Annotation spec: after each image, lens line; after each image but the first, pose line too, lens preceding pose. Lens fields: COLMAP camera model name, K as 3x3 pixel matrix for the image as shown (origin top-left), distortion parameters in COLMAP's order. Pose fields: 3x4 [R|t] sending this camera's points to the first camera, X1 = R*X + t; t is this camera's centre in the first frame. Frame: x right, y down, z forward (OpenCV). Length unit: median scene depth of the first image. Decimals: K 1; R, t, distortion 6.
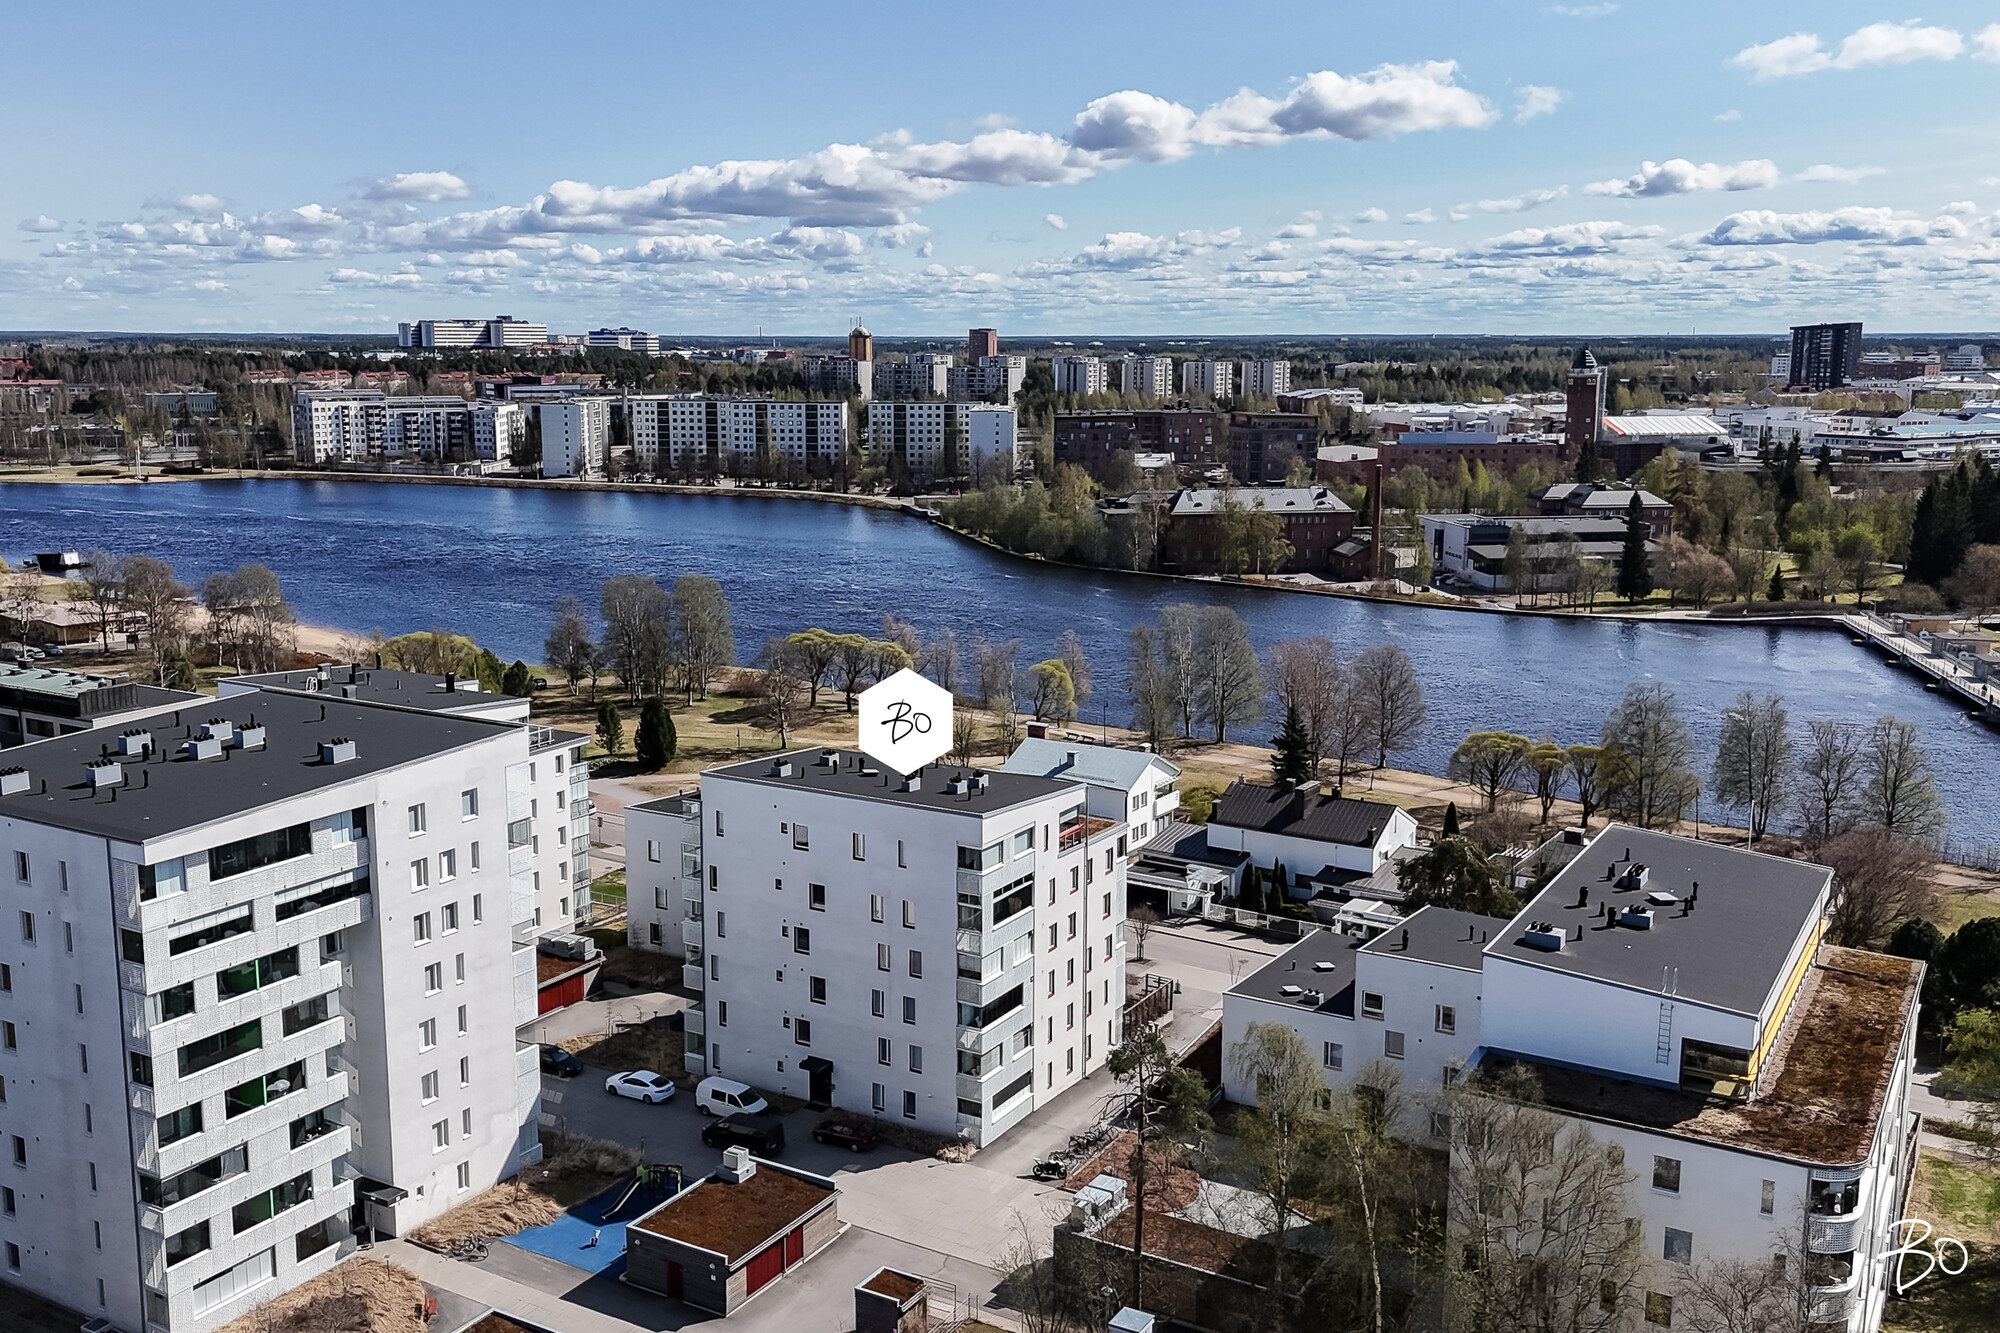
lens RADIAL K [[1827.0, 0, 1000.0], [0, 1827.0, 666.5], [0, 0, 1]] dist [0.091632, -0.023674]
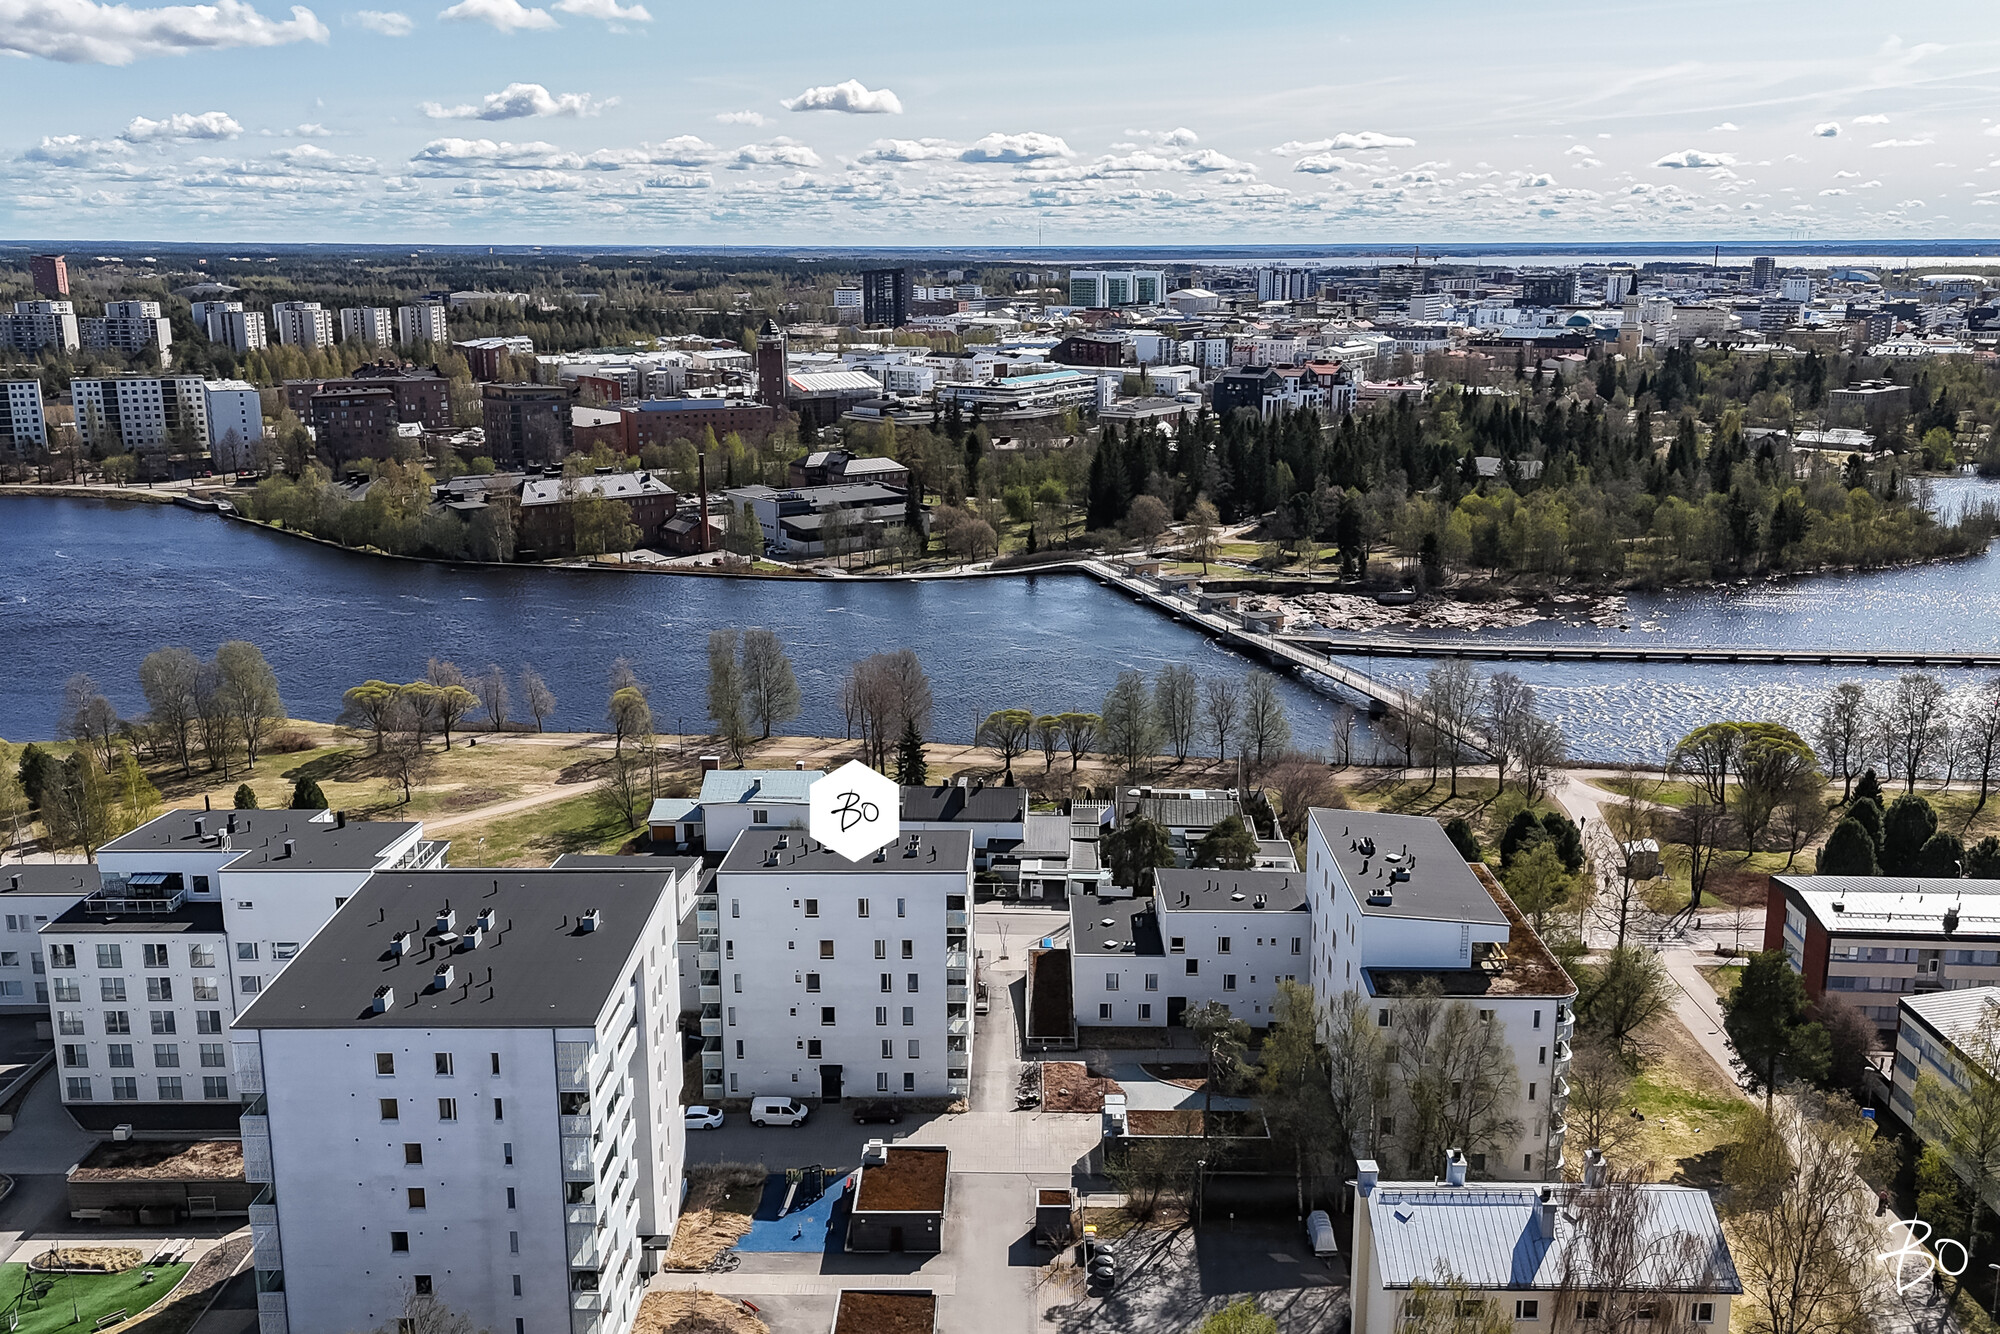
lens RADIAL K [[1690.2, 0, 1043.6], [0, 1690.2, 668.7], [0, 0, 1]] dist [0.125028, -0.187340]
pose [[0.855805, -0.117749, 0.503718, -0.560033], [0.083852, 0.992448, 0.089531, -0.175080], [-0.510457, -0.034384, 0.859216, -0.148898]]
